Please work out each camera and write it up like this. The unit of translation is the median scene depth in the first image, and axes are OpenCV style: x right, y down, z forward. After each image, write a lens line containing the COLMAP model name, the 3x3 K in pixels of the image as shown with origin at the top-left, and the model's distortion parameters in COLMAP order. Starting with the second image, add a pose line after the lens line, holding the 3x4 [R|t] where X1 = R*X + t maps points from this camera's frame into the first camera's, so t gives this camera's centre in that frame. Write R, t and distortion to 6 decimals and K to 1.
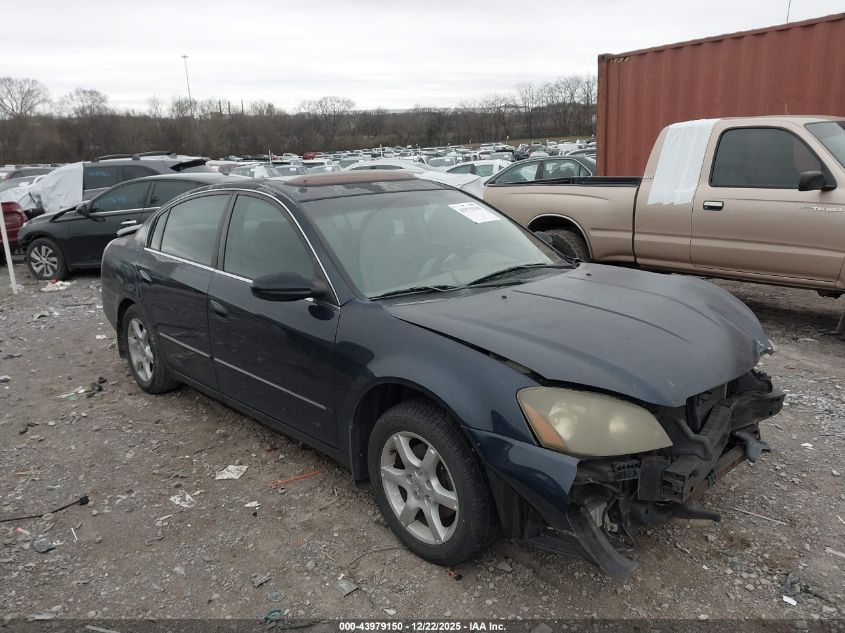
lens RADIAL K [[657.8, 0, 423.3], [0, 657.8, 317.0], [0, 0, 1]] dist [0.002824, -0.005687]
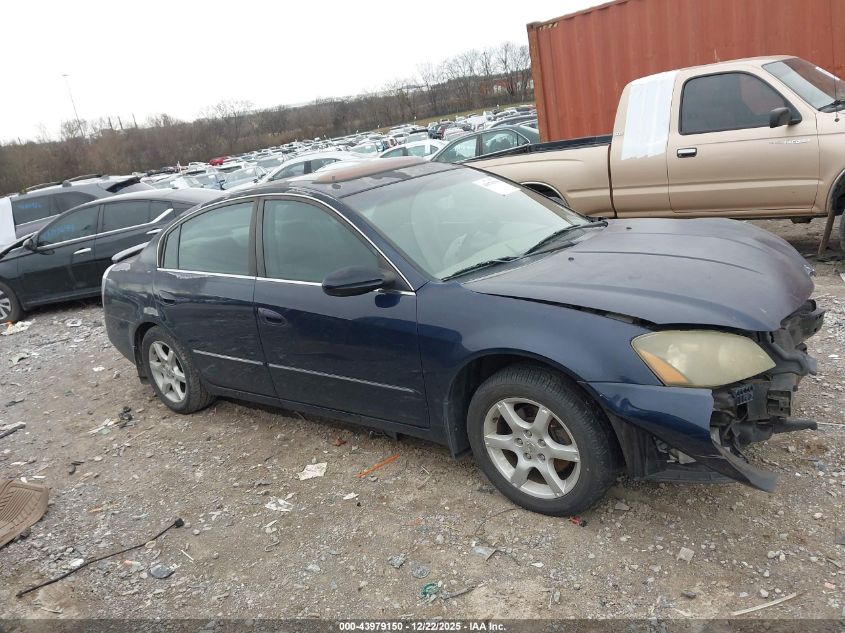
lens RADIAL K [[657.8, 0, 418.9], [0, 657.8, 315.2], [0, 0, 1]] dist [0.002824, -0.005687]
pose [[0.984235, -0.150962, 0.092152, -0.188181], [0.149275, 0.988480, 0.024977, -0.002931], [-0.094861, -0.010827, 0.995432, -0.022251]]
